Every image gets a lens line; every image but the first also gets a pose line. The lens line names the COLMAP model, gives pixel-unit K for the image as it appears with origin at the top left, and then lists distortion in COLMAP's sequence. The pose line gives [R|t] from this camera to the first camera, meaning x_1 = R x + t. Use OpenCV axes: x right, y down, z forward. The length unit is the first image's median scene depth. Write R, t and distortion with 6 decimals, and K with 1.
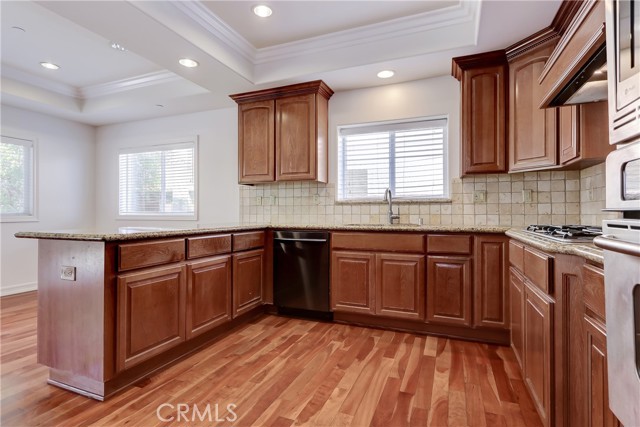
lens RADIAL K [[324.3, 0, 318.9], [0, 324.3, 207.4], [0, 0, 1]] dist [0.002127, -0.000081]
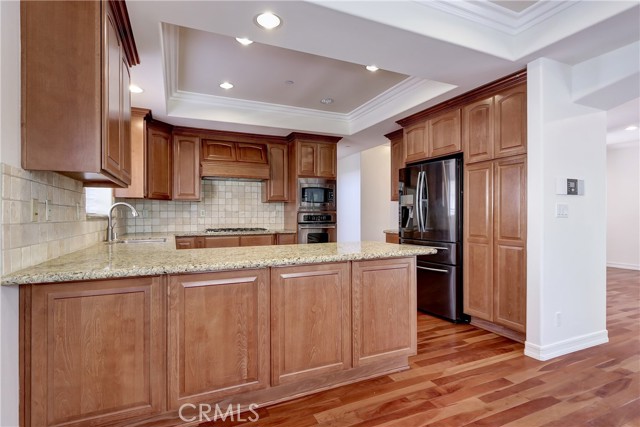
lens RADIAL K [[324.3, 0, 322.0], [0, 324.3, 214.8], [0, 0, 1]] dist [0.002127, -0.000081]
pose [[-0.733755, 0.005505, 0.679392, -0.791516], [-0.001603, 0.999950, -0.009835, -0.012614], [-0.679412, -0.008305, -0.733710, 1.183572]]
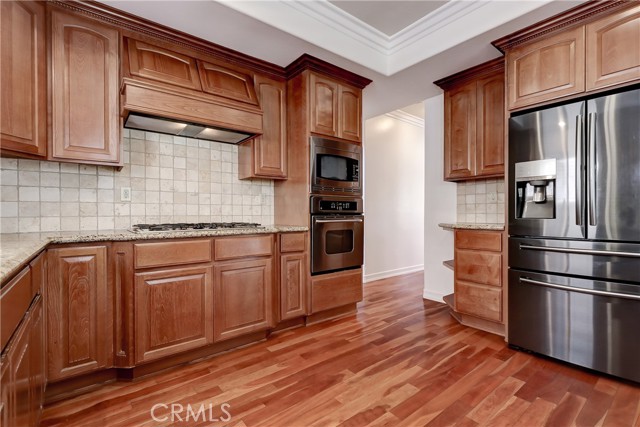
lens RADIAL K [[298.7, 0, 323.8], [0, 298.7, 215.3], [0, 0, 1]] dist [0.002565, 0.000294]
pose [[-0.877209, -0.000427, 0.480108, -0.157728], [-0.001303, 0.999998, -0.001491, 0.014061], [-0.480106, -0.001933, -0.877208, 0.873305]]
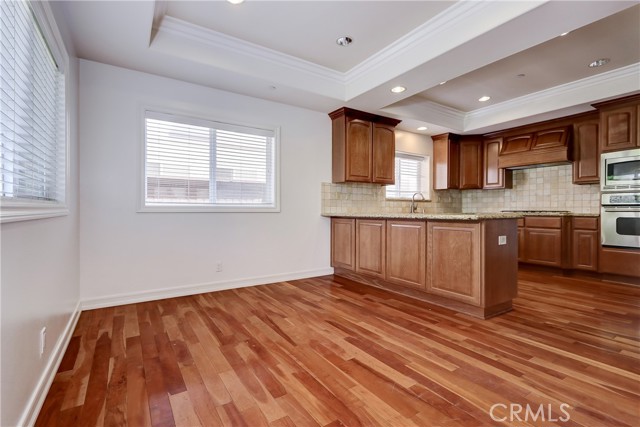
lens RADIAL K [[298.7, 0, 318.6], [0, 298.7, 211.6], [0, 0, 1]] dist [0.002565, 0.000294]
pose [[0.564344, -0.000598, 0.825539, -1.305613], [-0.011190, 0.999902, 0.008373, 0.035467], [-0.825464, -0.013963, 0.564283, 0.472772]]
